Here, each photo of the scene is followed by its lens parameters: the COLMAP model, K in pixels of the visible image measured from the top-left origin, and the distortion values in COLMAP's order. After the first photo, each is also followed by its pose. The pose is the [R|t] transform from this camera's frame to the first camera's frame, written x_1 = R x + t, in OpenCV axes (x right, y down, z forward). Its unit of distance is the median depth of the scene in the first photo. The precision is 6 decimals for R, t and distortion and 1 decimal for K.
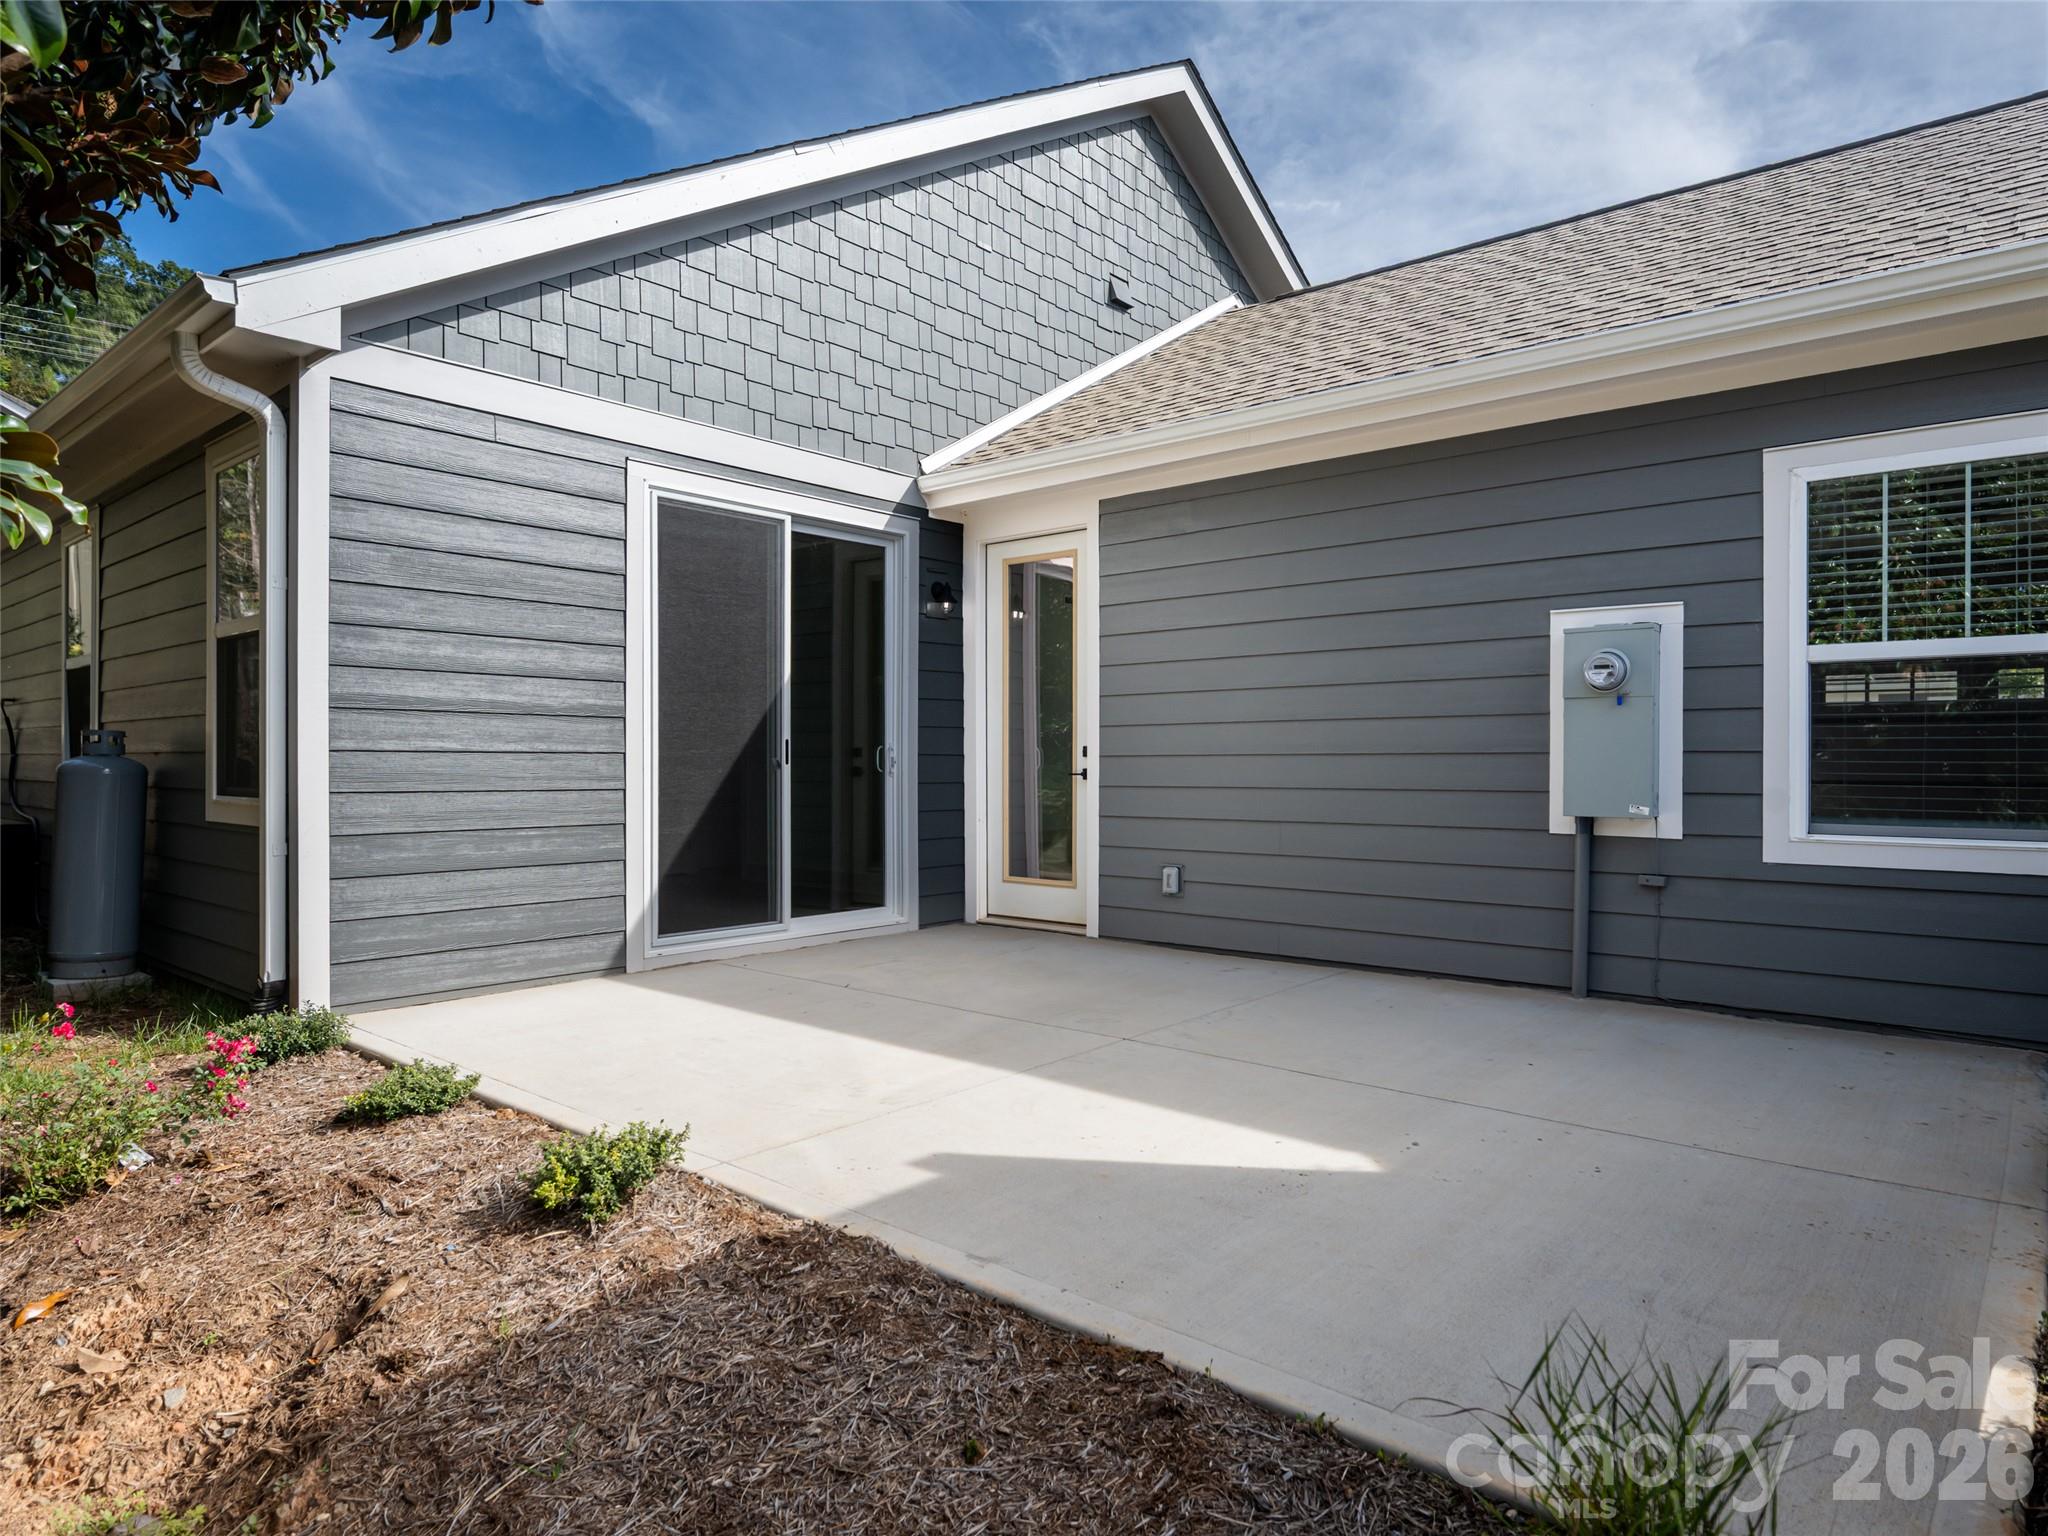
lens RADIAL K [[1211.0, 0, 1092.2], [0, 1211.0, 754.7], [0, 0, 1]] dist [-0.009553, -0.000660]
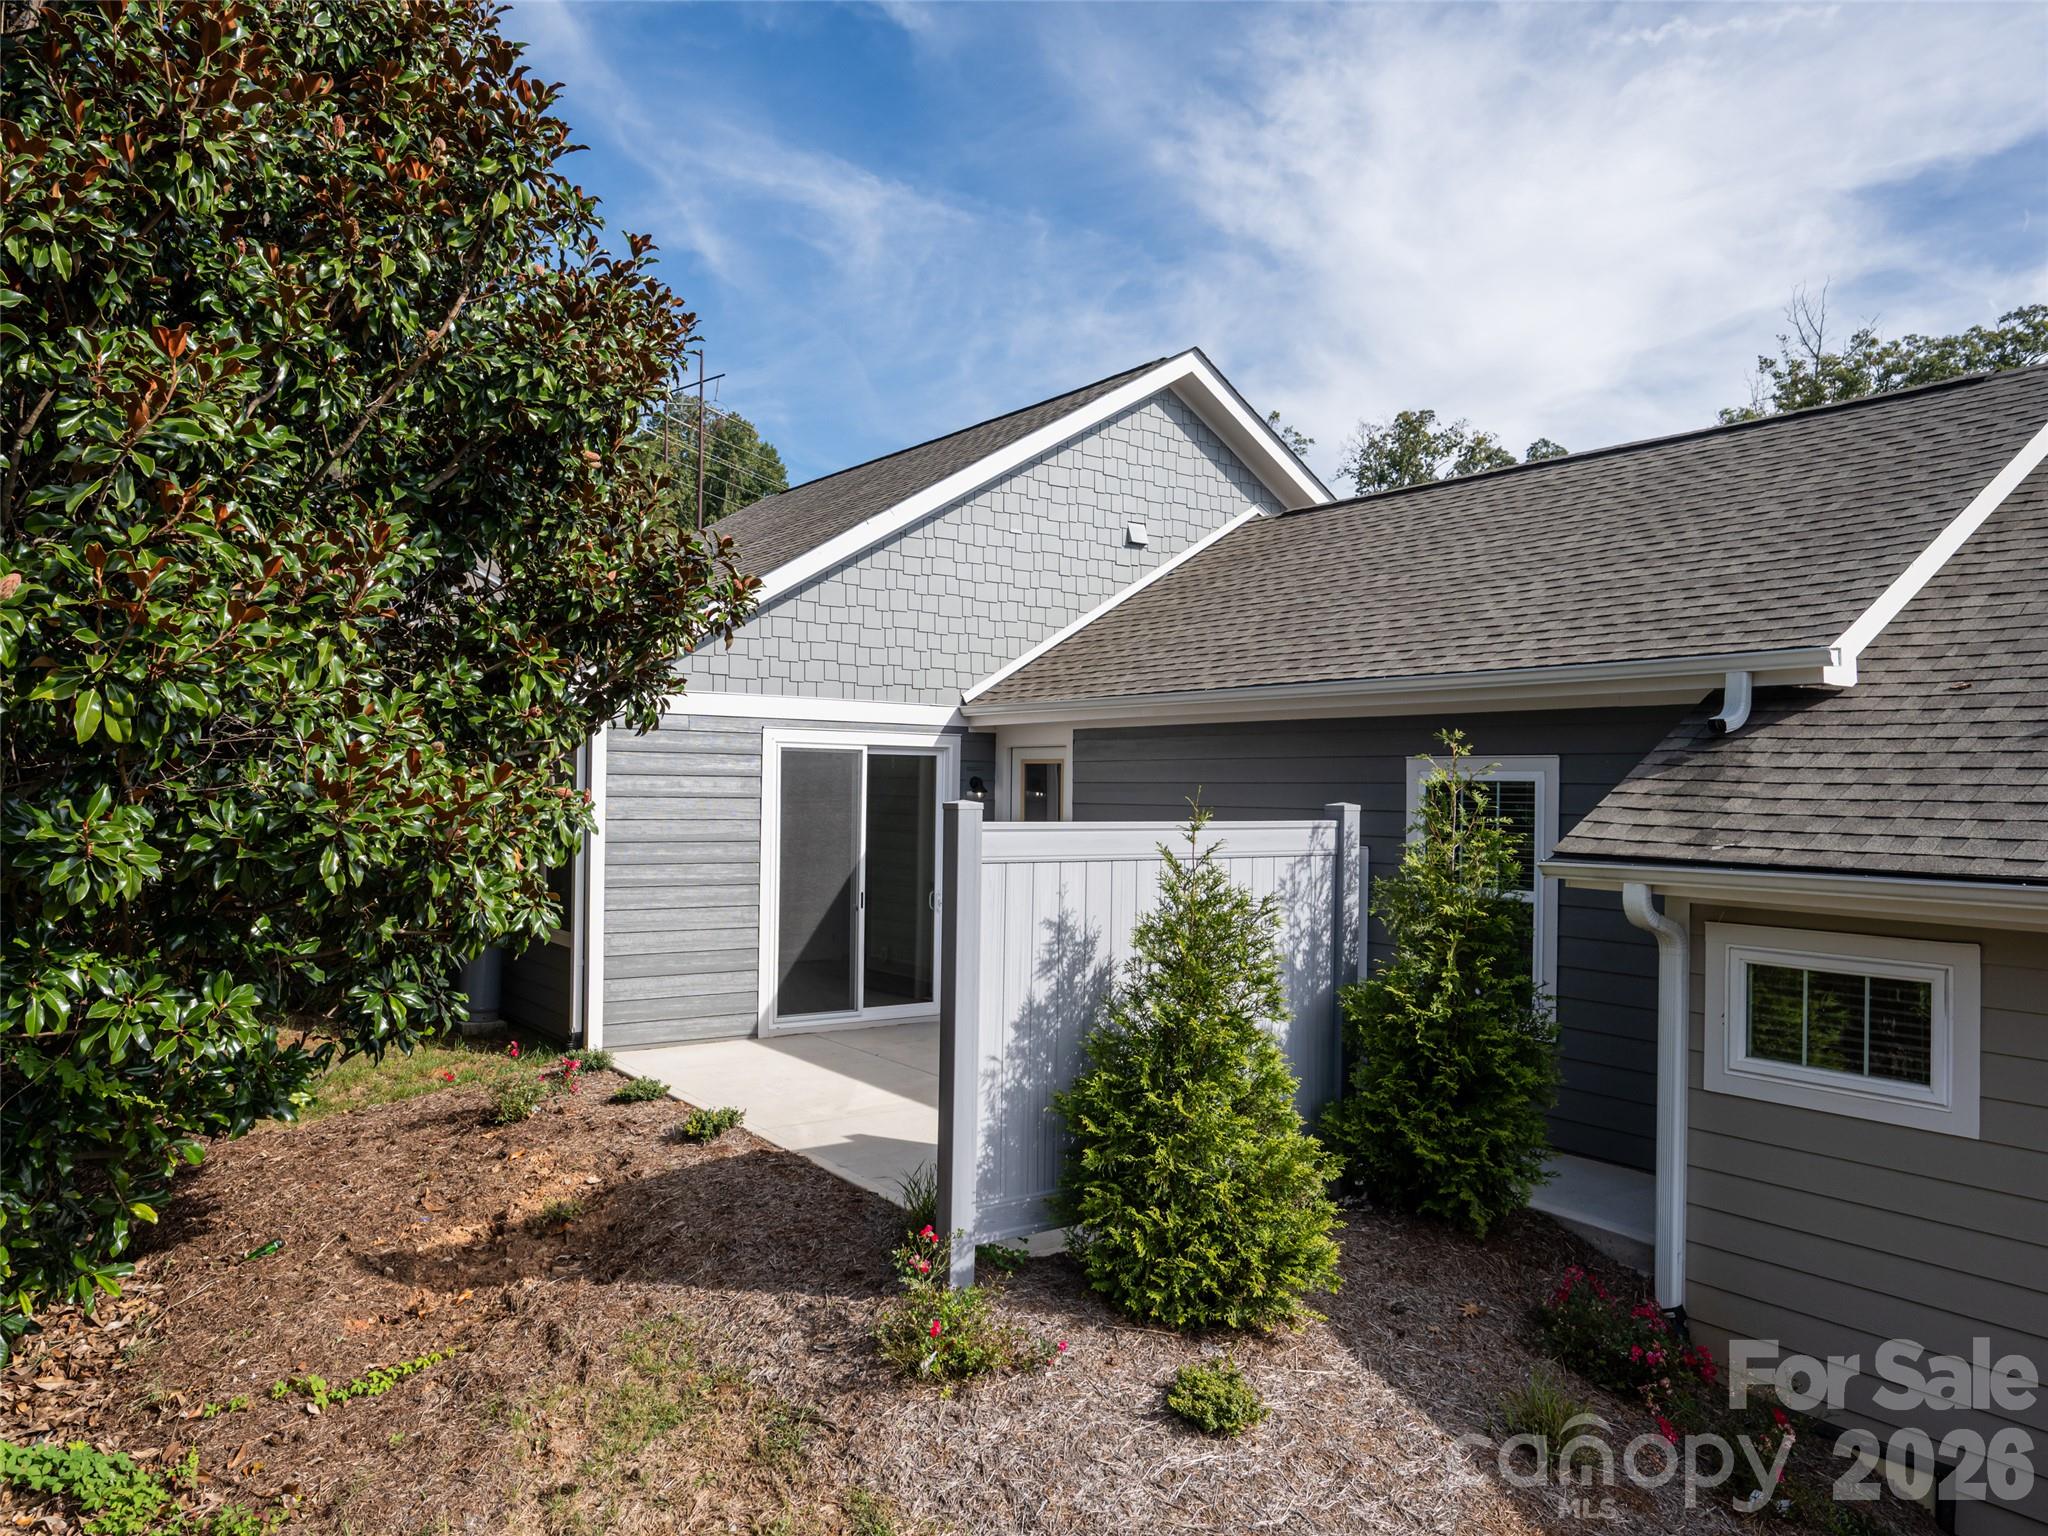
lens RADIAL K [[1447.8, 0, 976.7], [0, 1447.8, 773.9], [0, 0, 1]] dist [-0.004705, -0.000596]
pose [[0.959175, 0.012417, -0.282541, 0.583907], [-0.014079, 0.999893, -0.003851, -0.227017], [0.282463, 0.007671, 0.959248, -1.046134]]
